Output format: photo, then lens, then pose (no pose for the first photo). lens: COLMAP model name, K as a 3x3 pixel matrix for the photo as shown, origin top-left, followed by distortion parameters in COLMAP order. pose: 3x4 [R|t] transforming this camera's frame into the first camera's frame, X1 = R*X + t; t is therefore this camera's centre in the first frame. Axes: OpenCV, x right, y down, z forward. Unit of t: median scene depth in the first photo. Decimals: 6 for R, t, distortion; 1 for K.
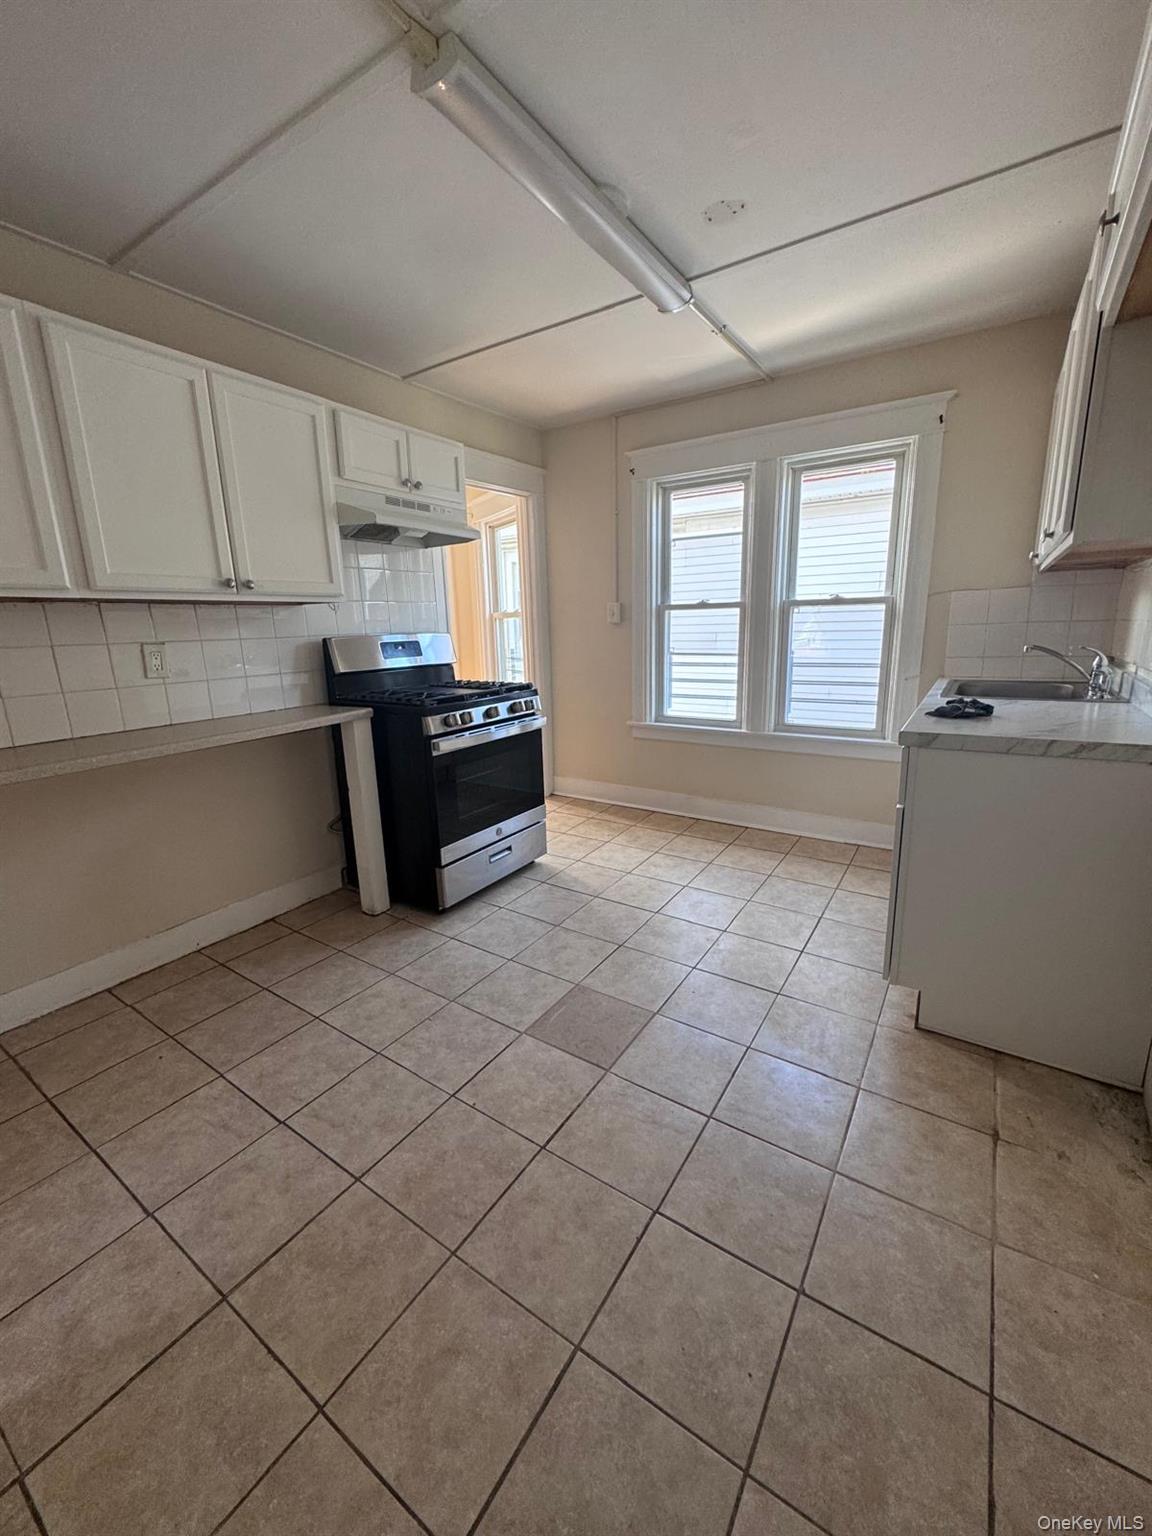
lens RADIAL K [[613.7, 0, 571.5], [0, 613.7, 764.5], [0, 0, 1]] dist [0.000260, -0.000350]
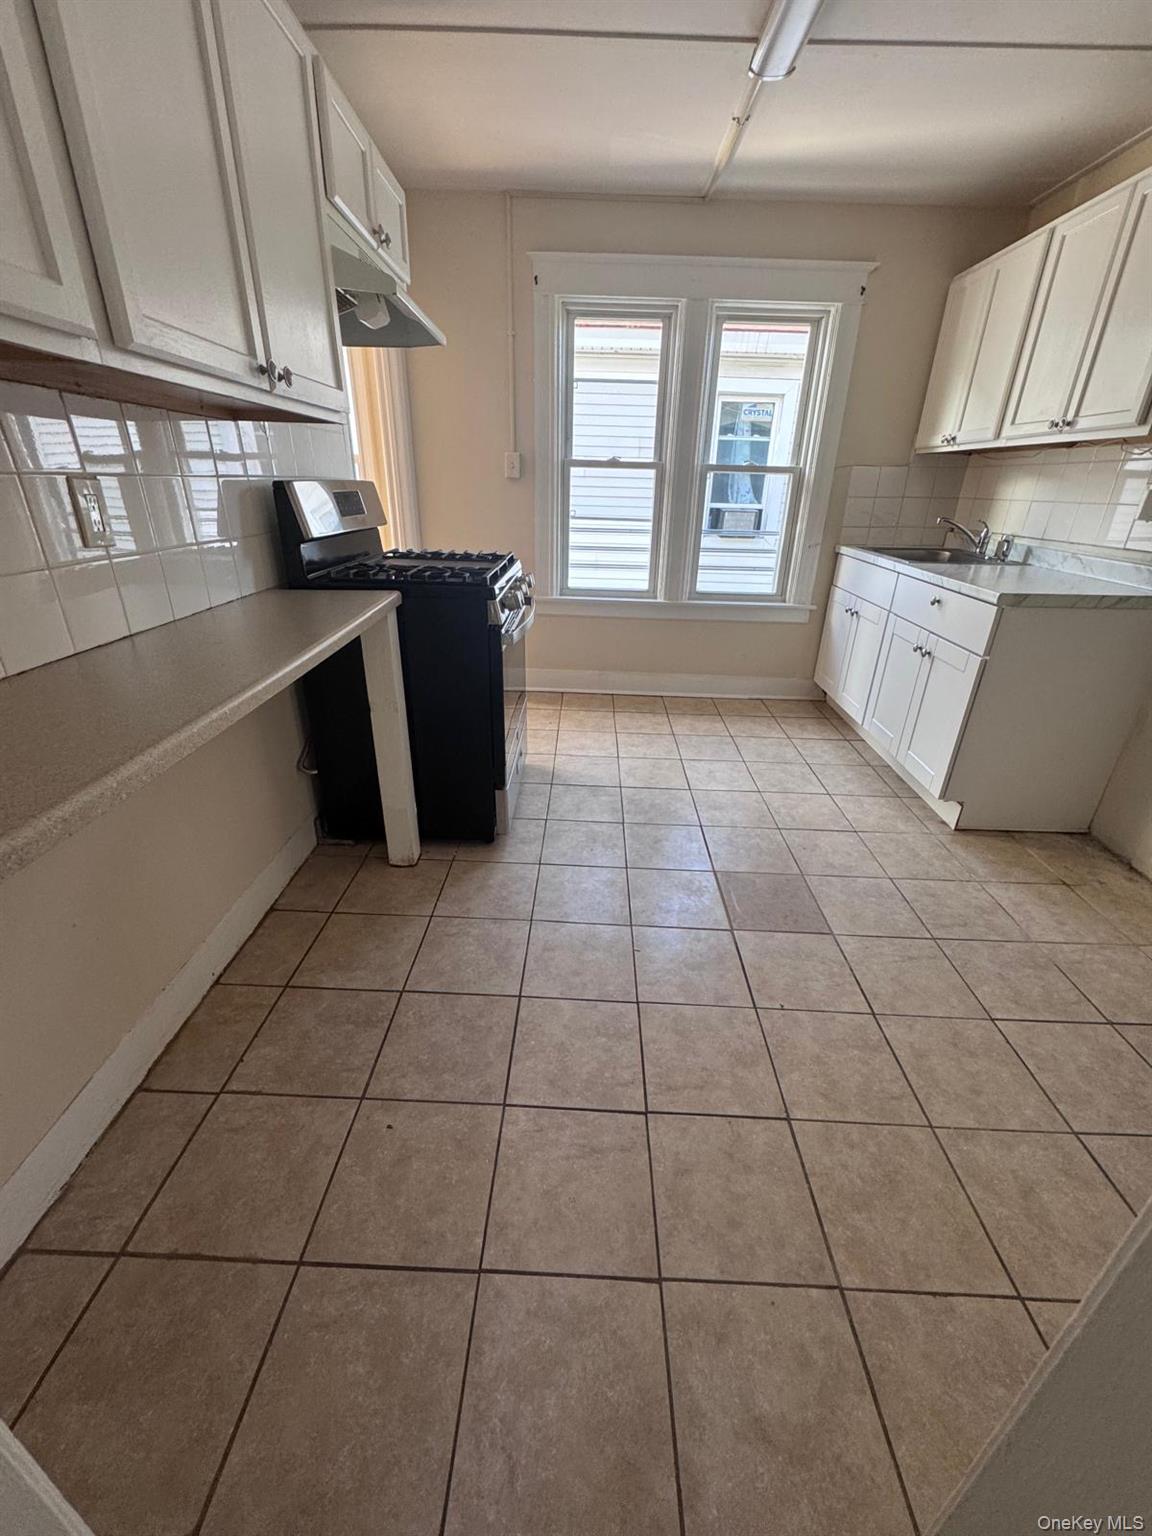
lens RADIAL K [[614.6, 0, 576.0], [0, 614.6, 768.0], [0, 0, 1]] dist [-0.003177, -0.000266]
pose [[0.843307, -0.184621, 0.504726, -0.461840], [0.076257, 0.970747, 0.227674, -0.033514], [-0.531994, -0.153510, 0.832717, 0.225936]]
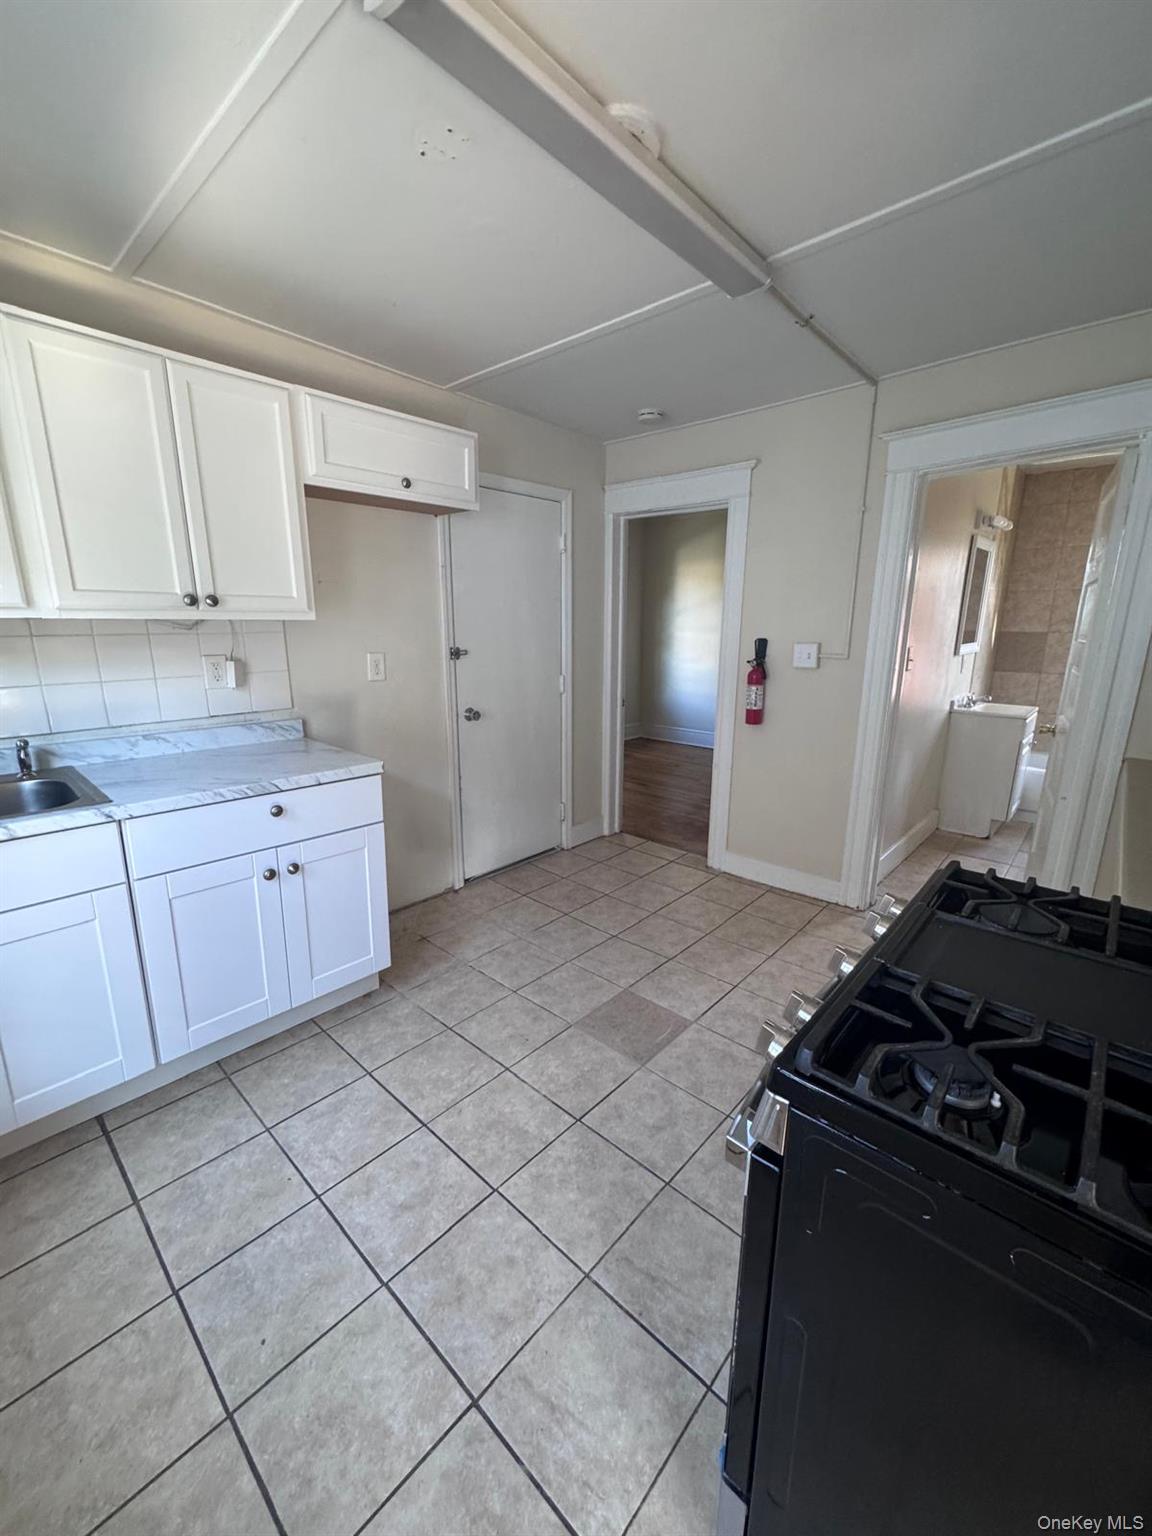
lens RADIAL K [[614.6, 0, 576.0], [0, 614.6, 768.0], [0, 0, 1]] dist [-0.003177, -0.000266]
pose [[-0.988983, -0.015569, 0.147205, -0.014266], [0.051787, 0.895221, 0.442604, -0.321524], [-0.138672, 0.445351, -0.884552, 1.156285]]
